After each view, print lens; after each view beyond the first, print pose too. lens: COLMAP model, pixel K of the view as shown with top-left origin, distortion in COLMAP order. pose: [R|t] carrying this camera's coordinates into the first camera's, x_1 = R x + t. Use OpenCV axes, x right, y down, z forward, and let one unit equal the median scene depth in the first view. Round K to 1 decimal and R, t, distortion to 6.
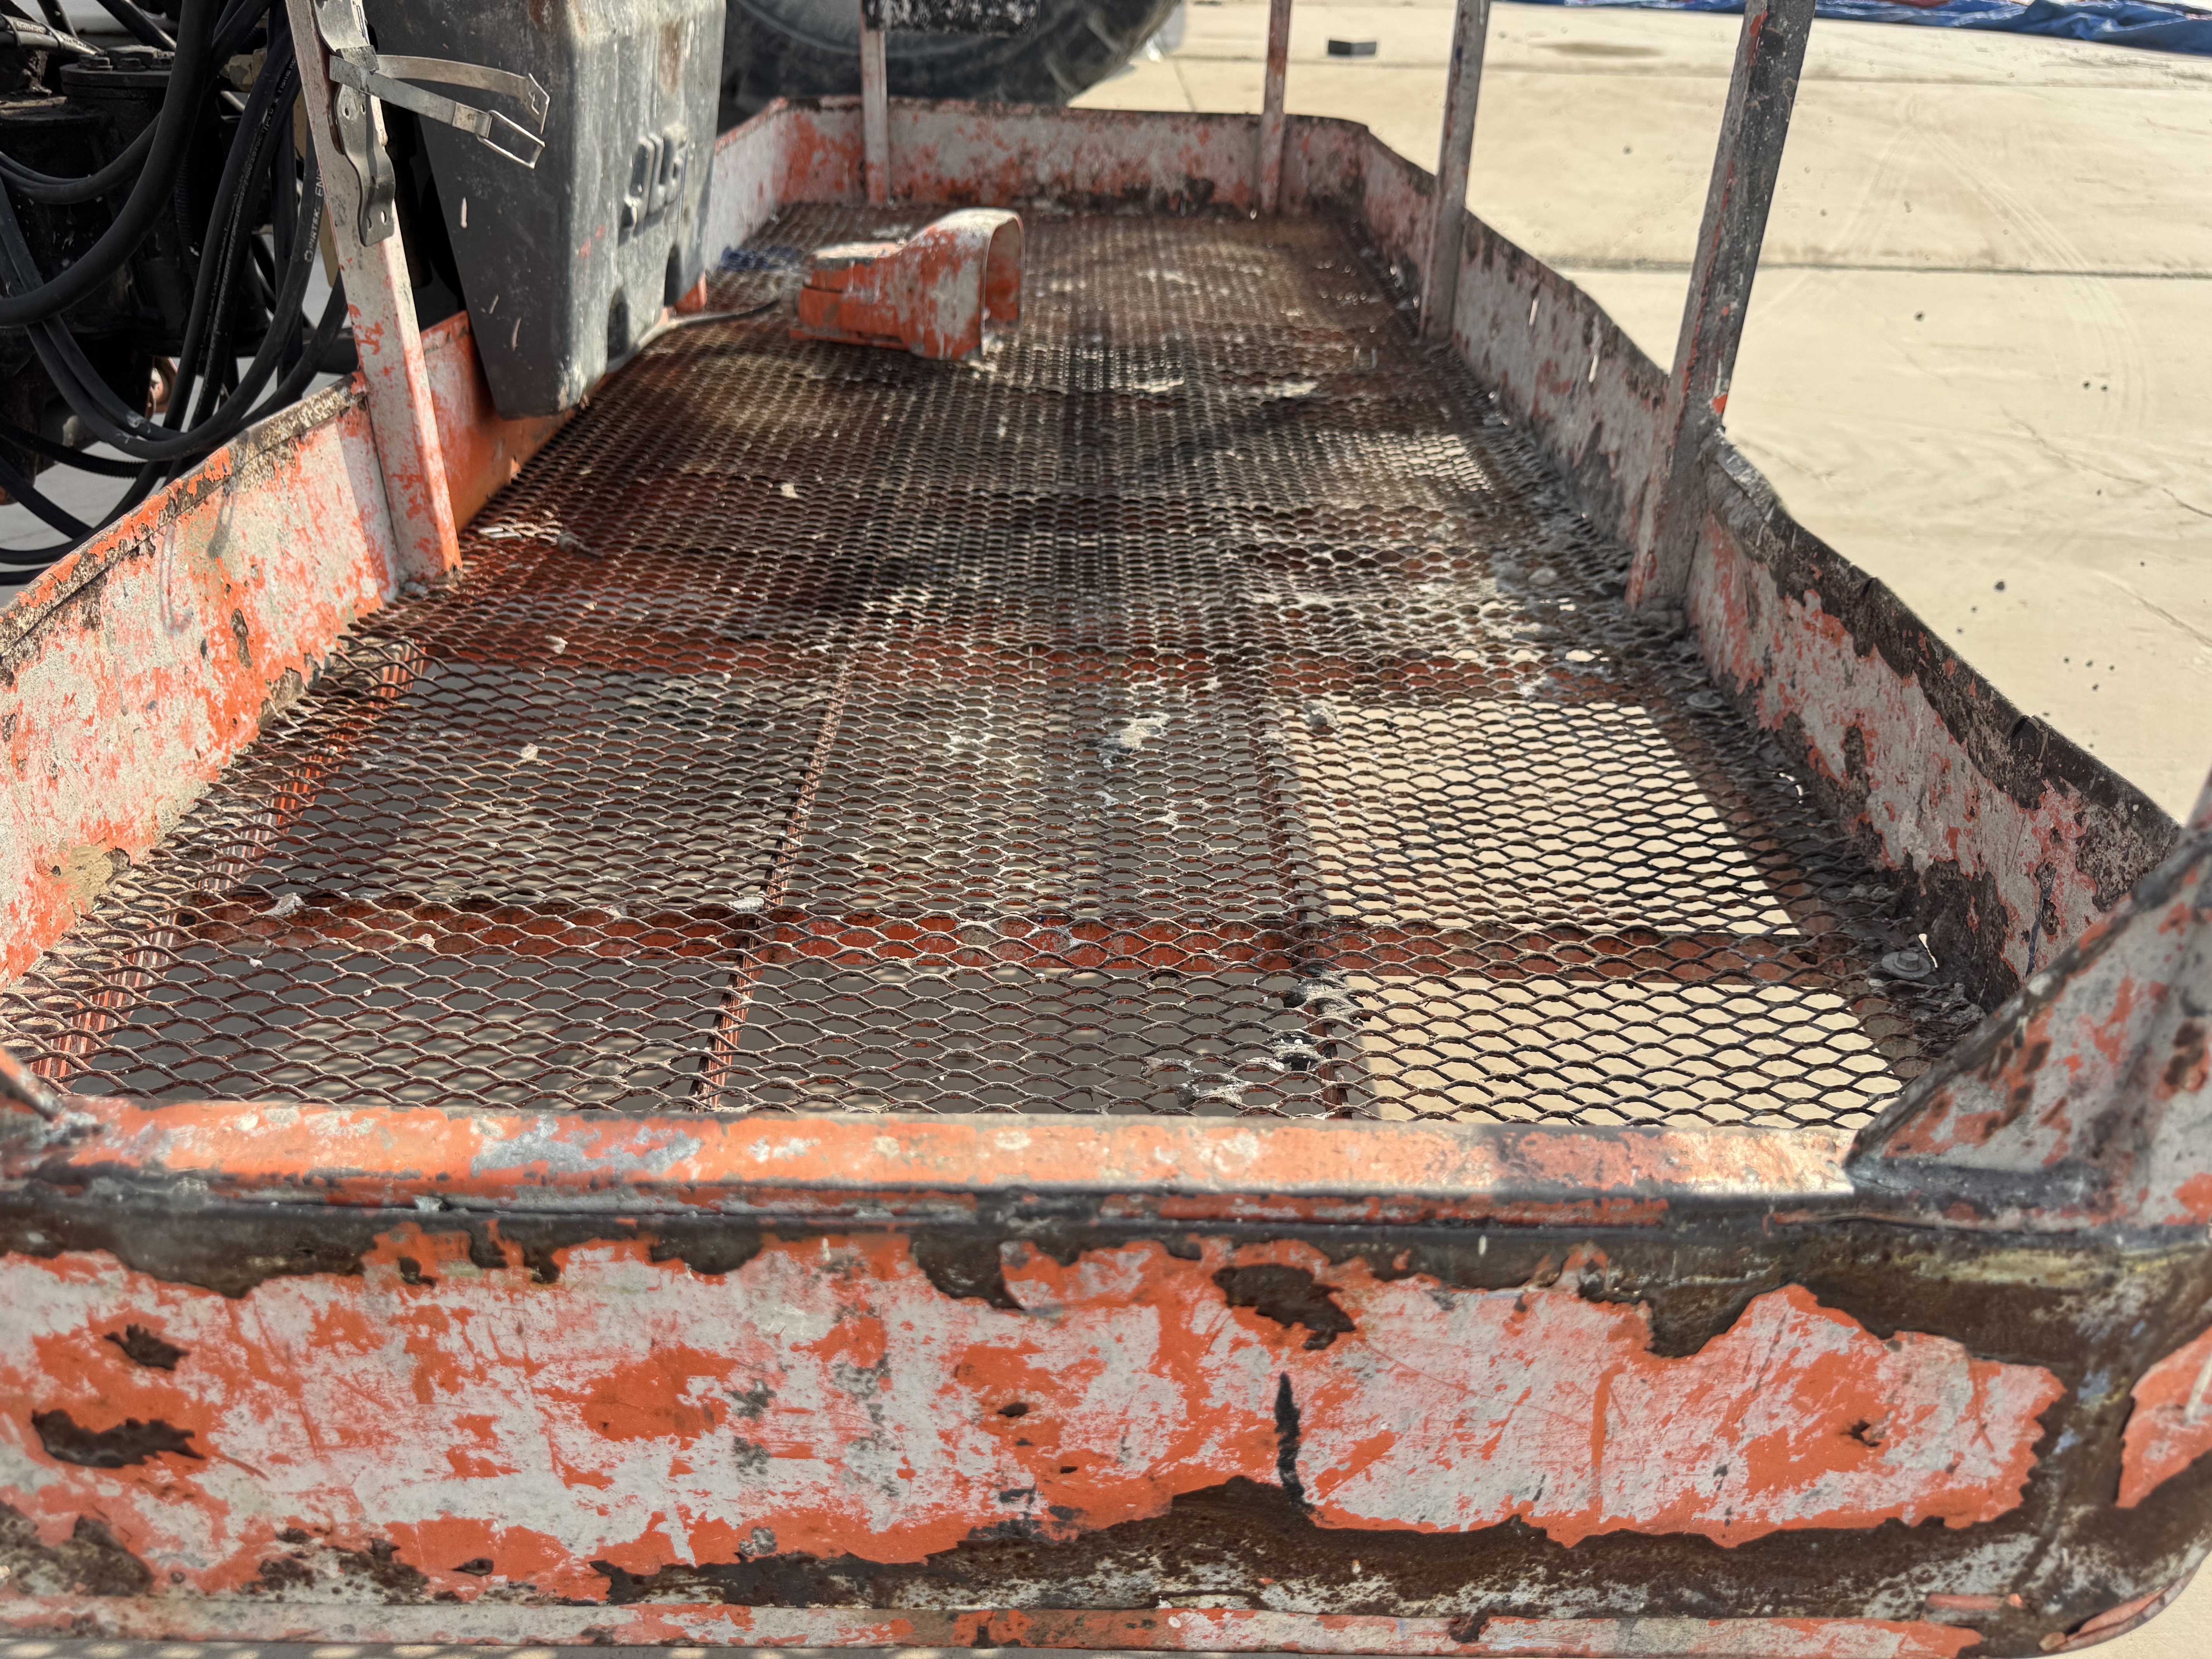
lens RADIAL K [[1581.4, 0, 1104.9], [0, 1581.4, 822.8], [0, 0, 1]] dist [0.017862, -0.029070]
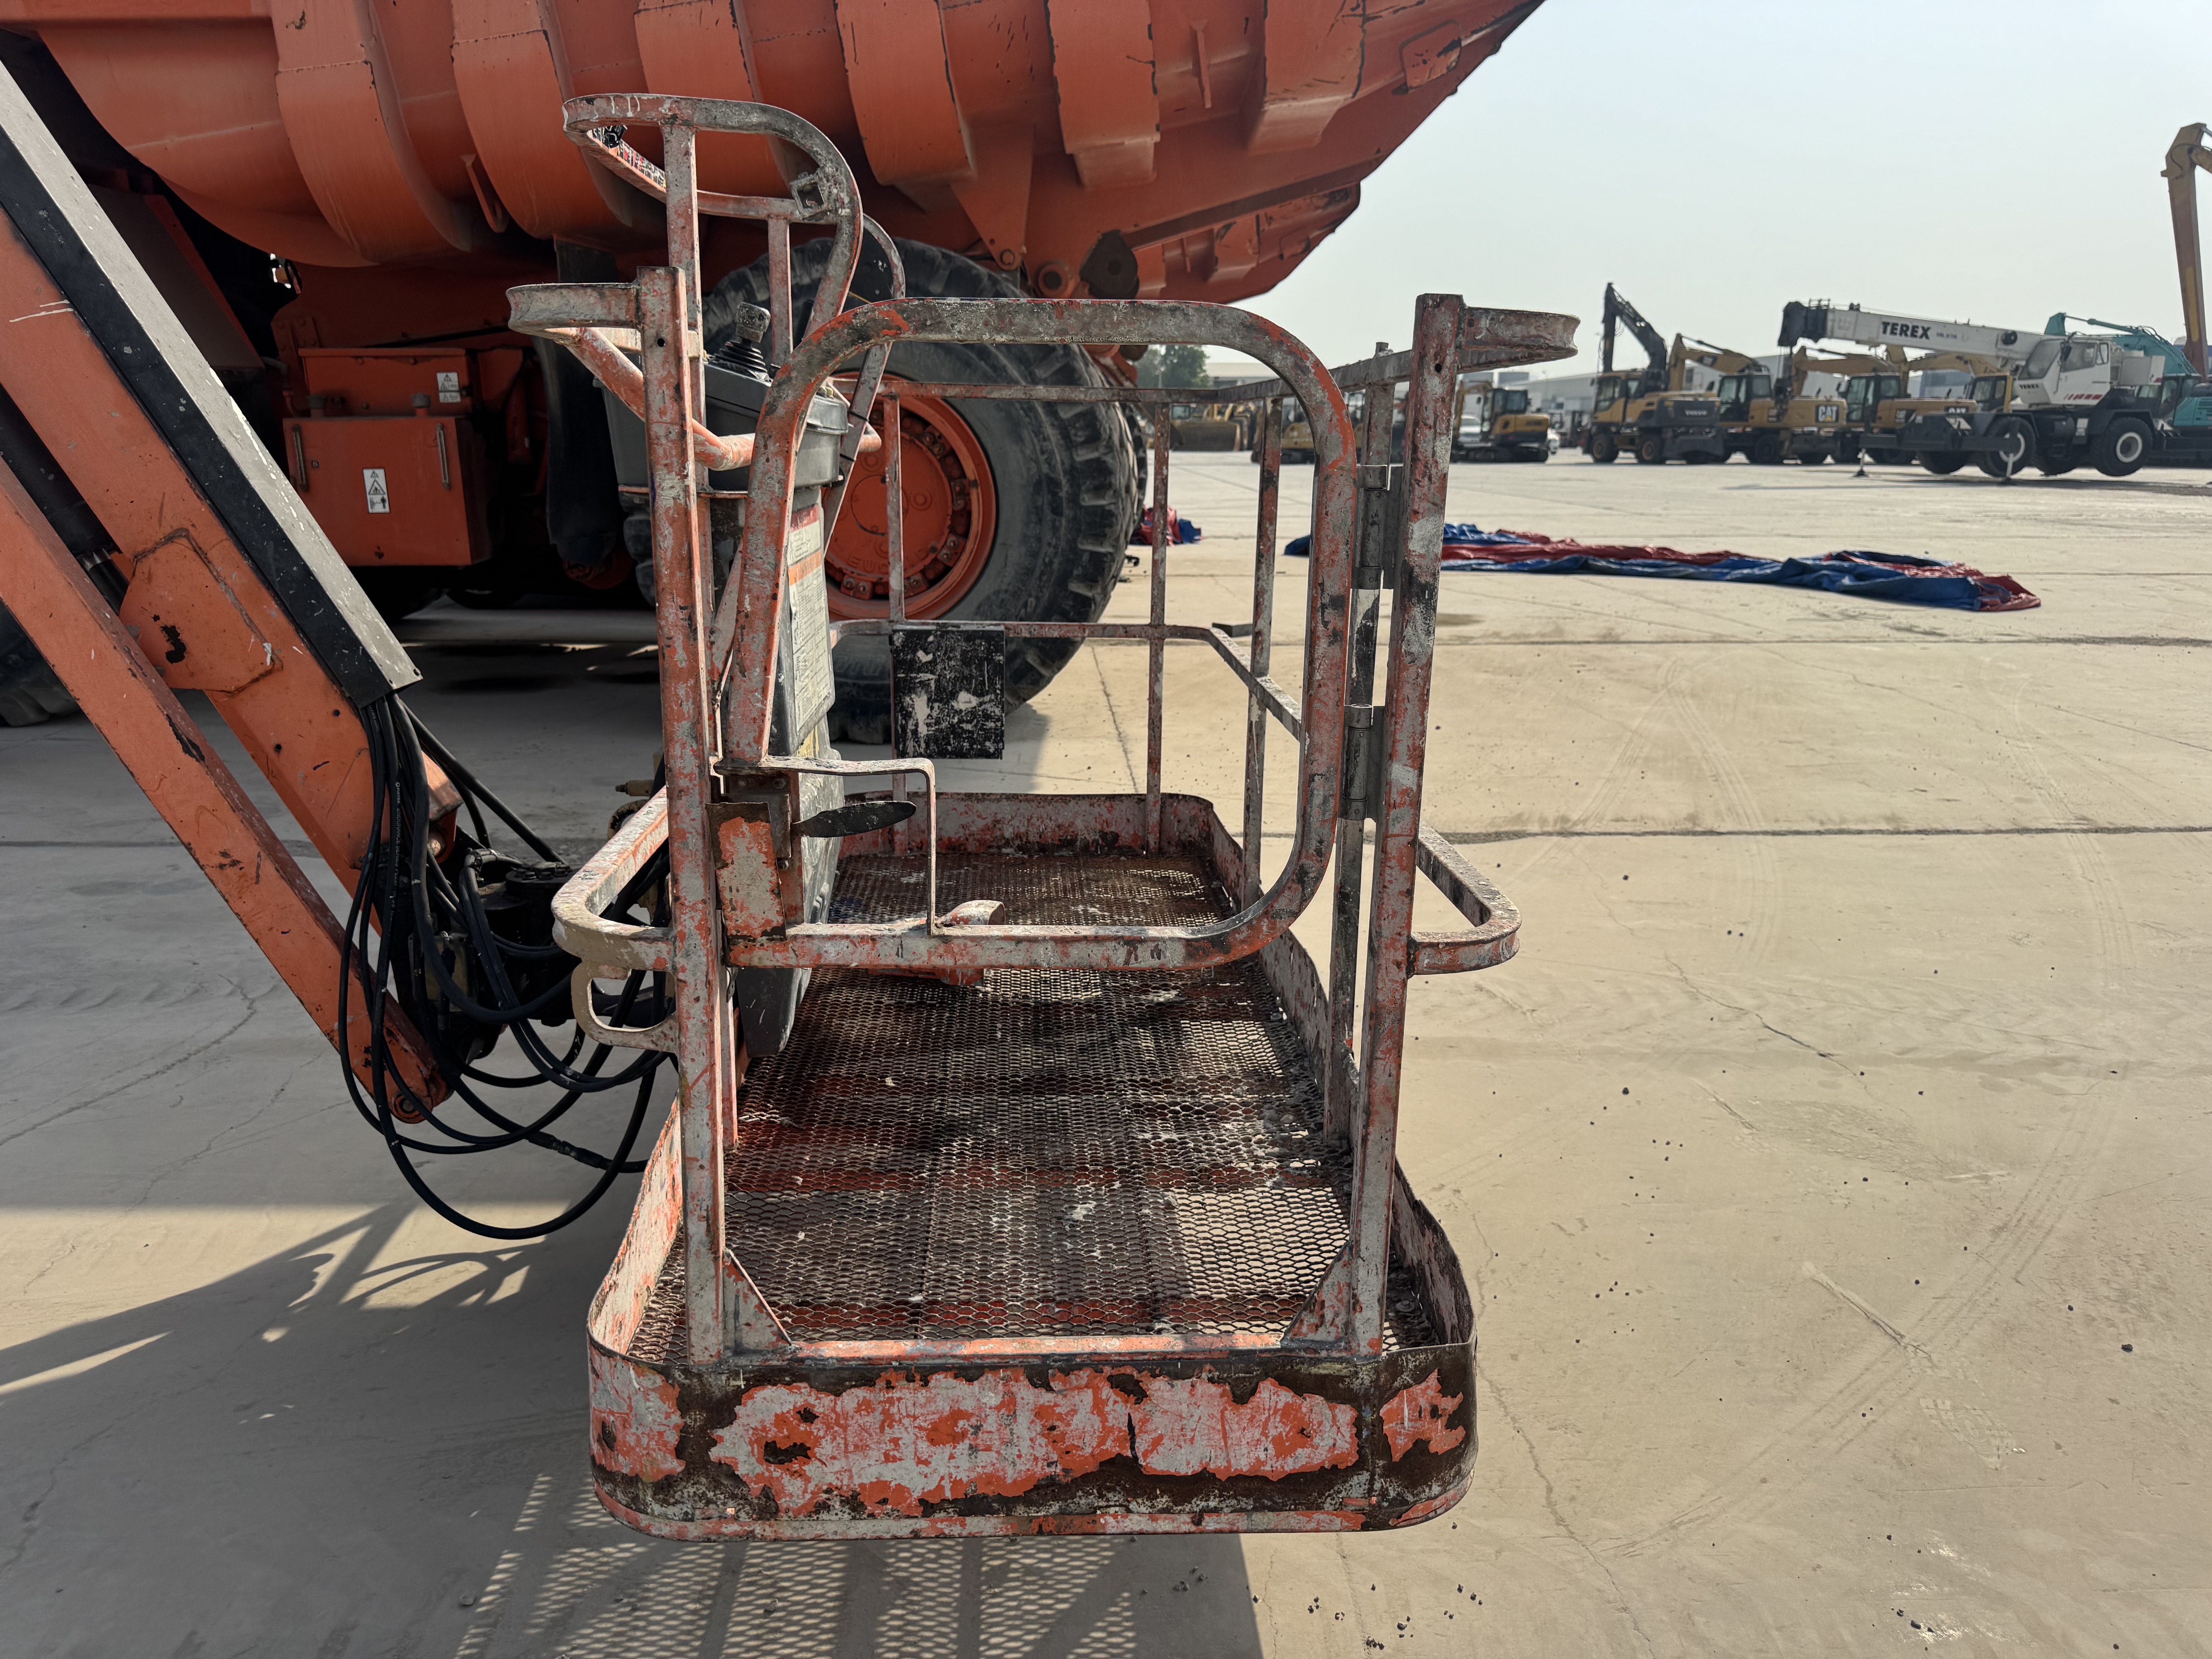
lens RADIAL K [[1581.4, 0, 1108.3], [0, 1581.4, 814.0], [0, 0, 1]] dist [0.017862, -0.029070]
pose [[0.998634, -0.024874, 0.045961, -0.054894], [0.036976, 0.957801, -0.285045, 0.069580], [-0.036931, 0.286355, 0.957411, -2.470154]]
